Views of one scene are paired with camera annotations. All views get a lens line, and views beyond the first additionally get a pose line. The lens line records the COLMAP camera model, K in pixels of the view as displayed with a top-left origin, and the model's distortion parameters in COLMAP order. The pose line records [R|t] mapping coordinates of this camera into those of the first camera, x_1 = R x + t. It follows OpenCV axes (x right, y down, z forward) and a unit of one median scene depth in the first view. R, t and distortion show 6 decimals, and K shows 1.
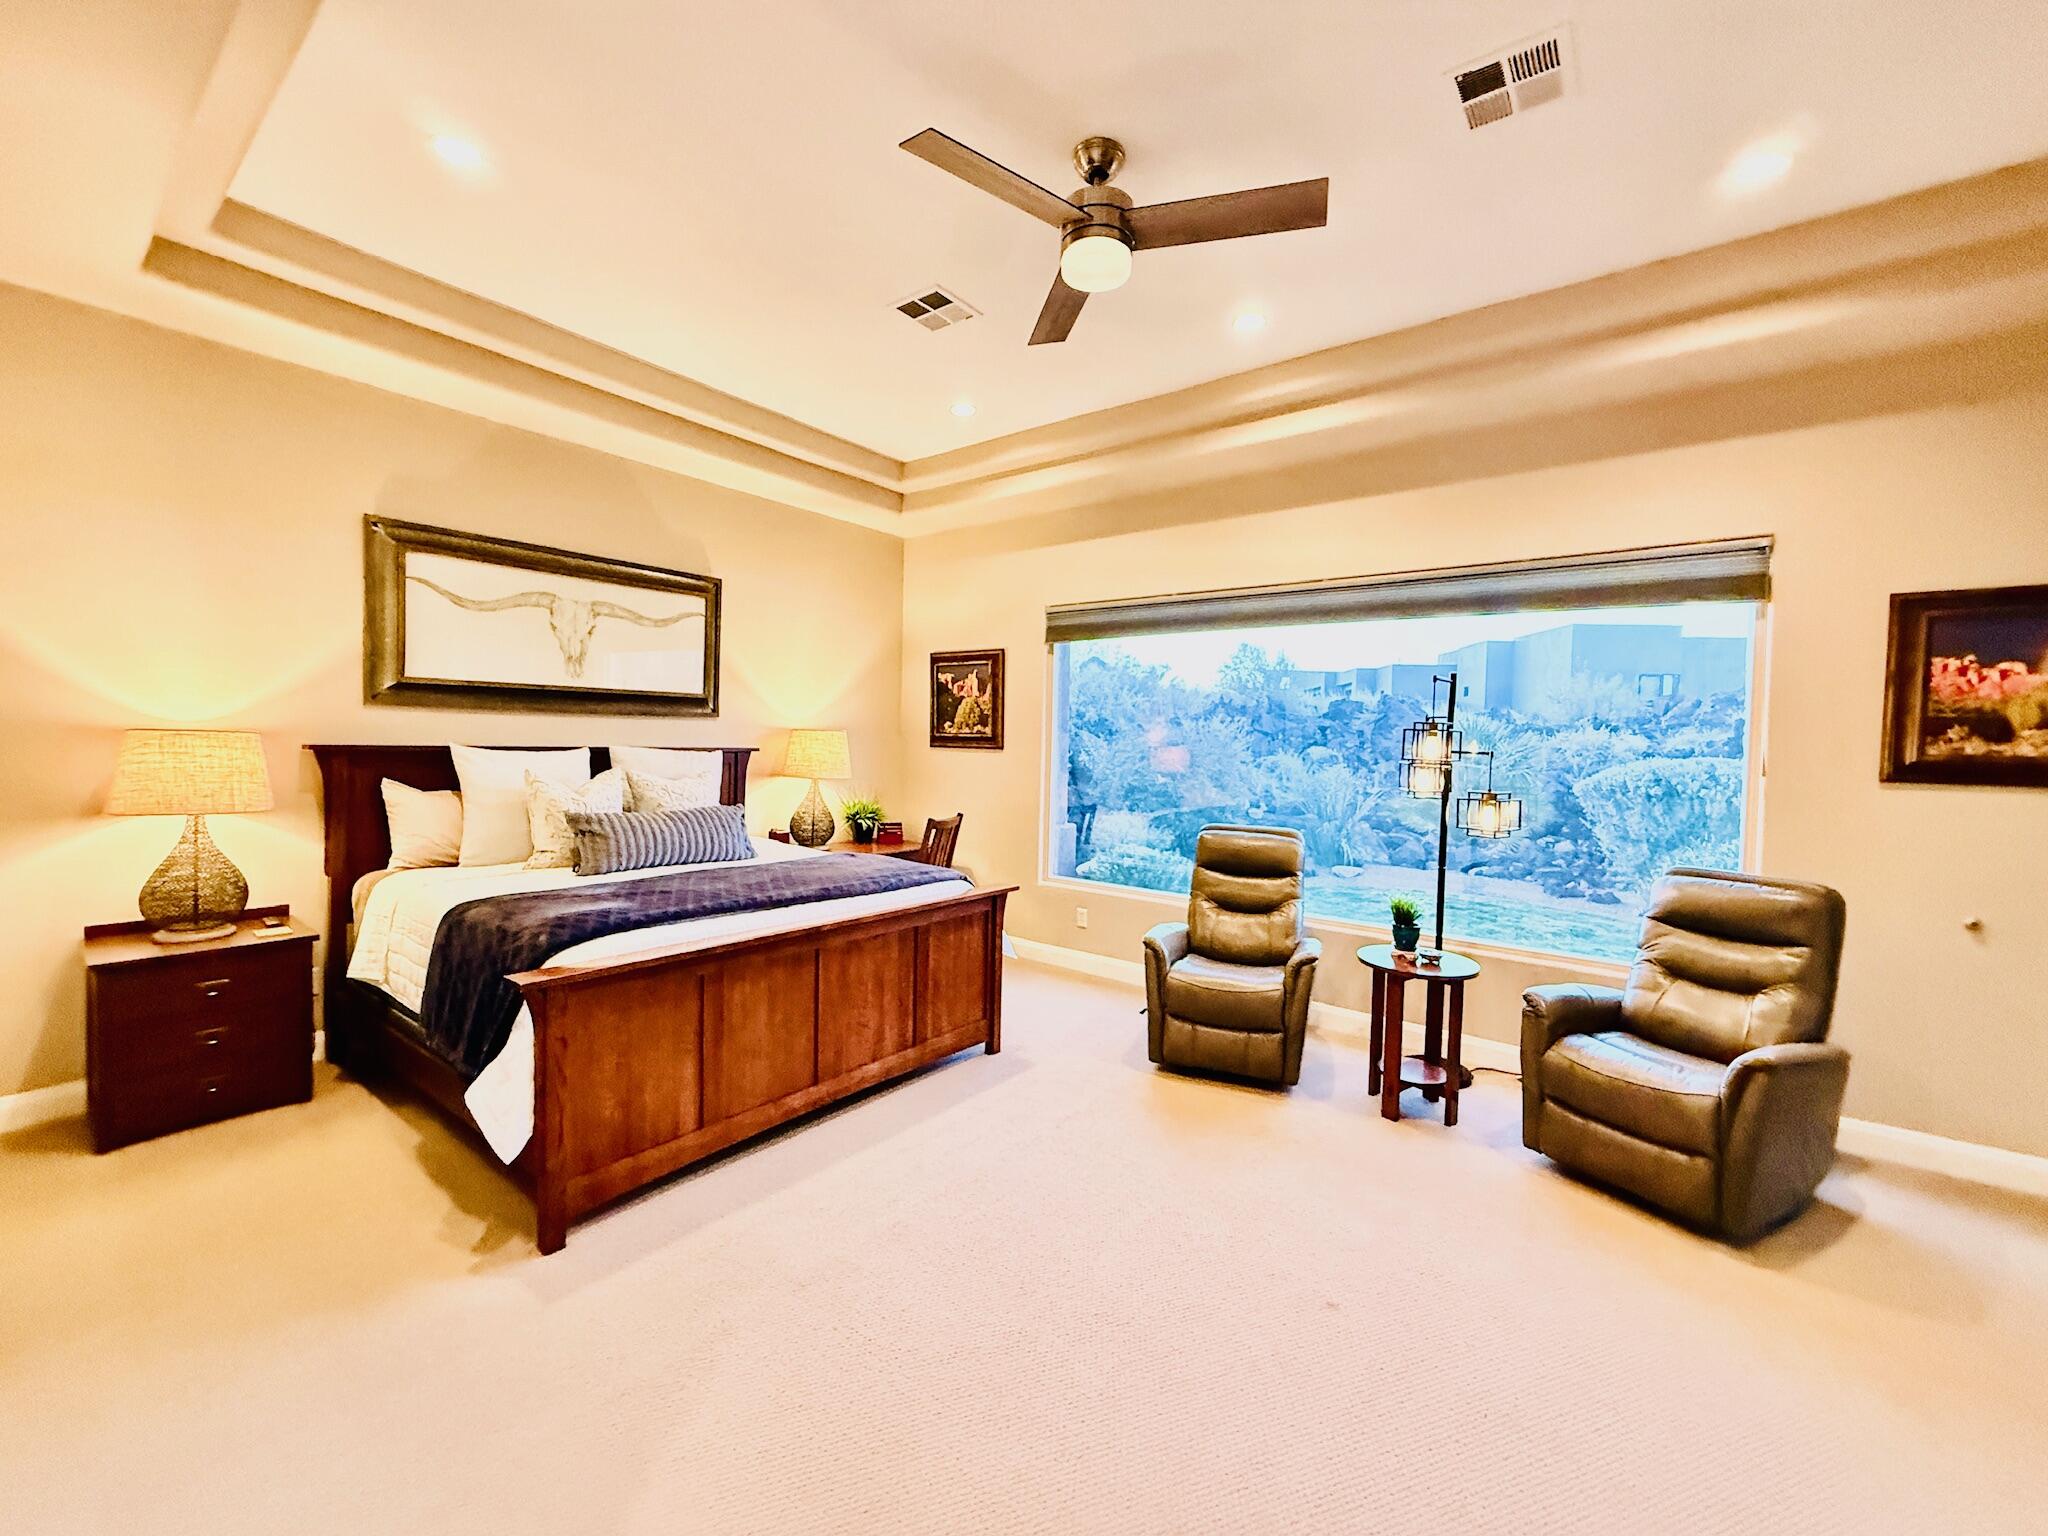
lens RADIAL K [[827.7, 0, 1033.5], [0, 827.7, 765.3], [0, 0, 1]] dist [0.003876, 0.000169]
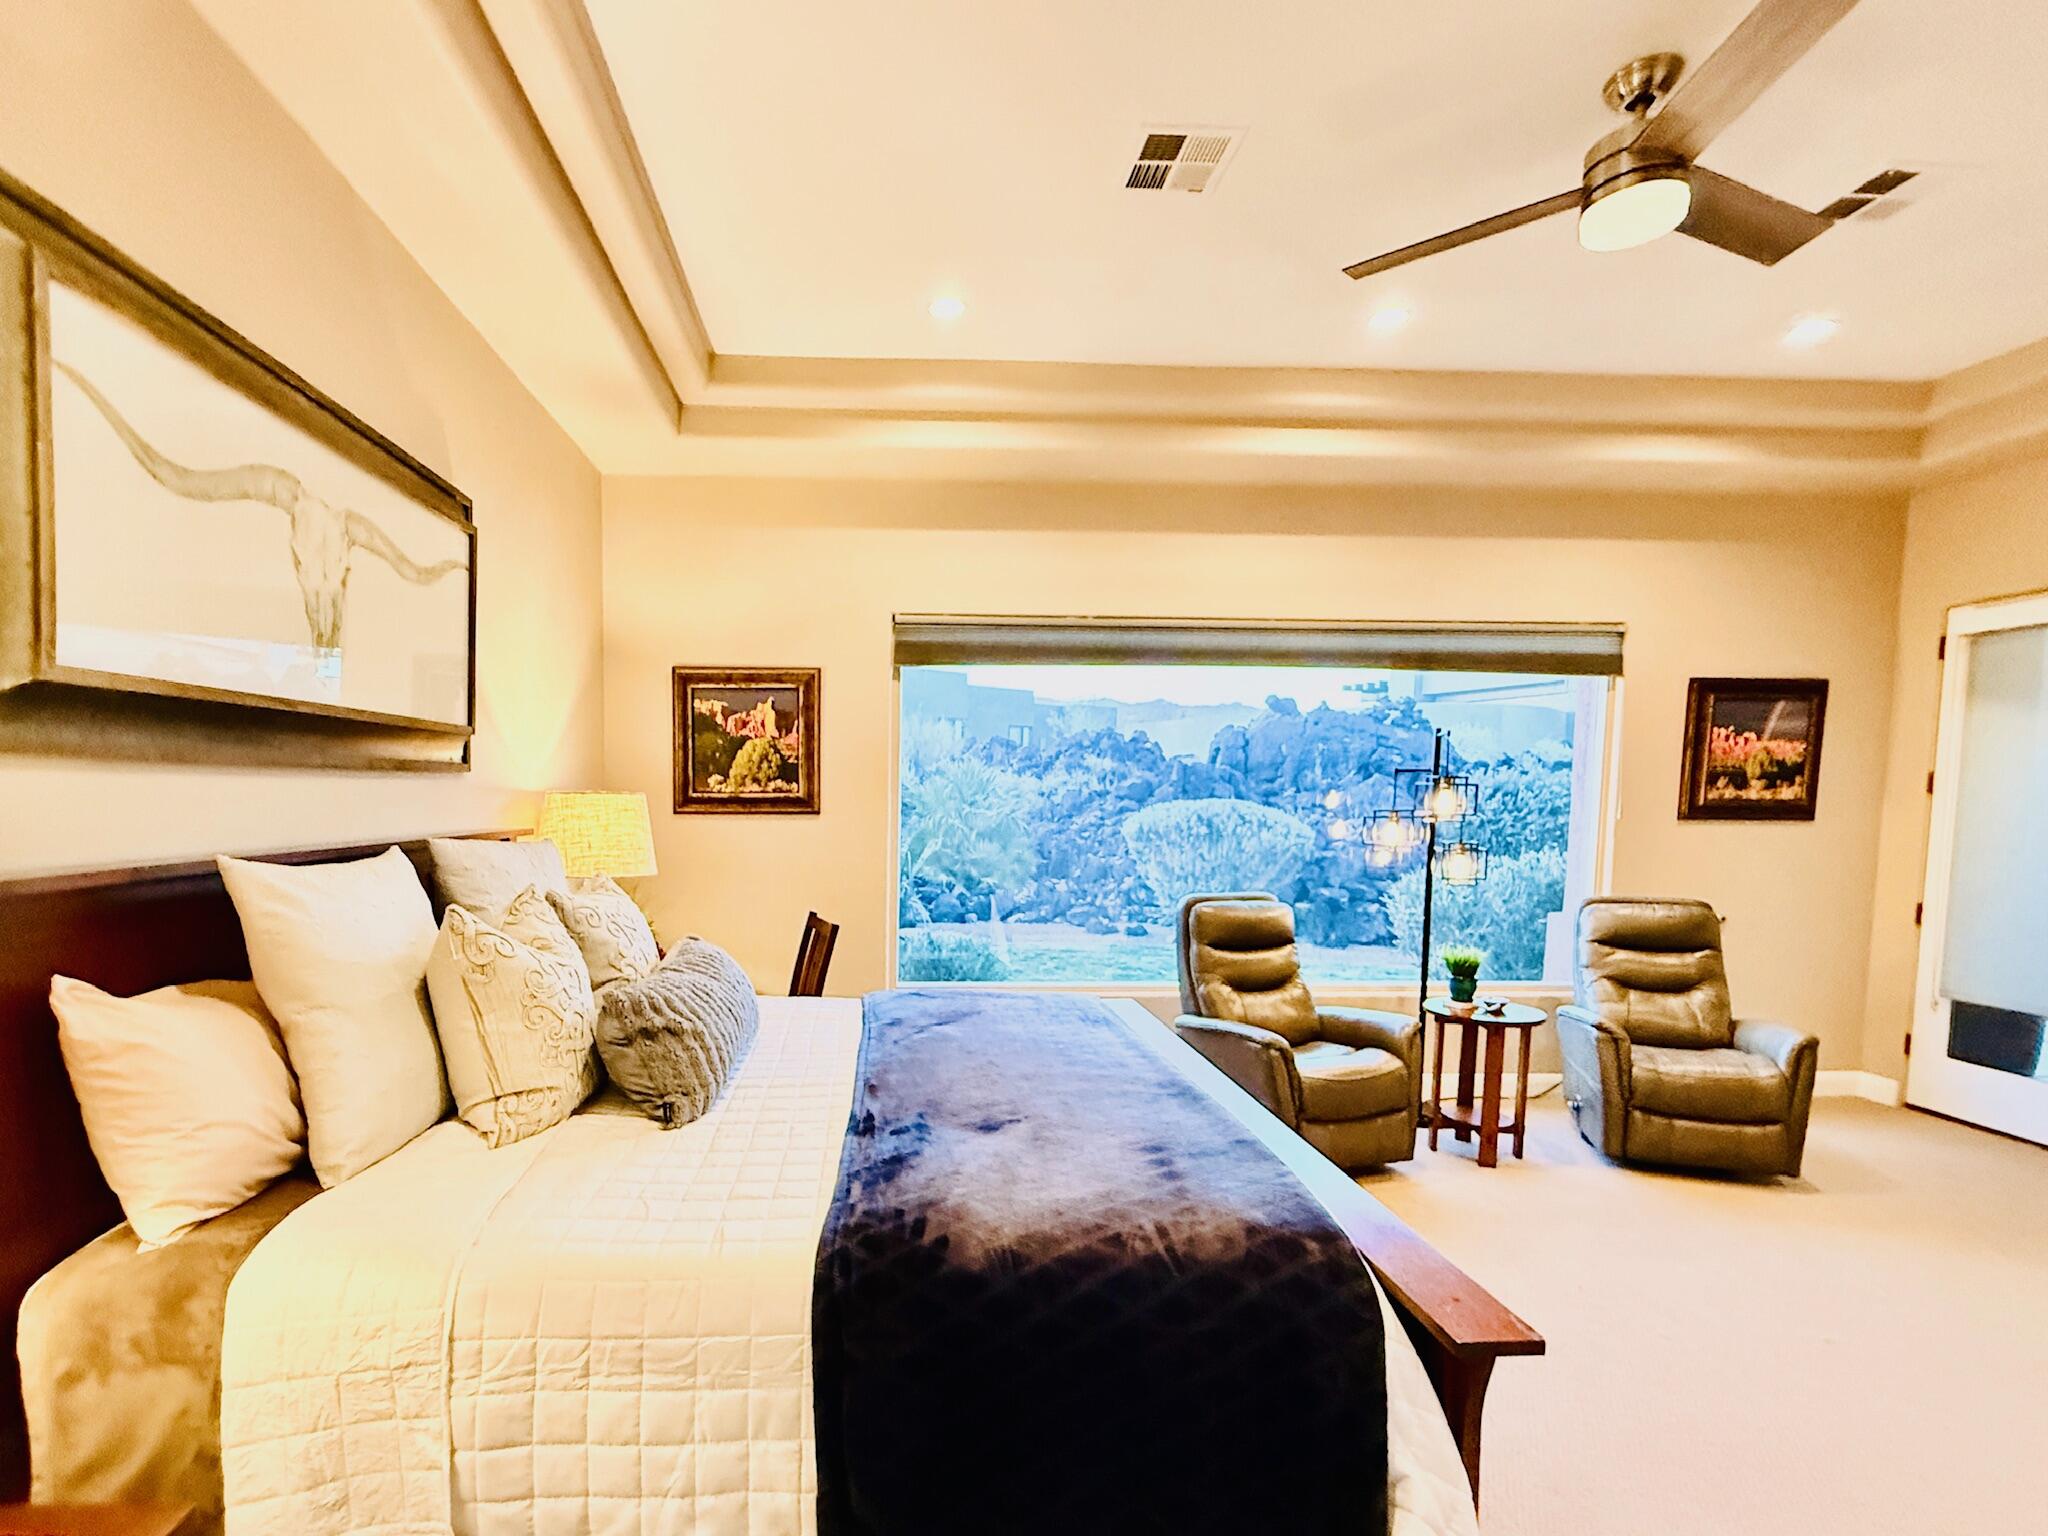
lens RADIAL K [[967.5, 0, 920.5], [0, 967.5, 863.8], [0, 0, 1]] dist [0.000557, -0.000197]
pose [[0.768424, -0.066803, 0.636445, -0.672368], [0.033293, 0.997363, 0.064488, -0.037469], [-0.639075, -0.028364, 0.768622, 0.435433]]
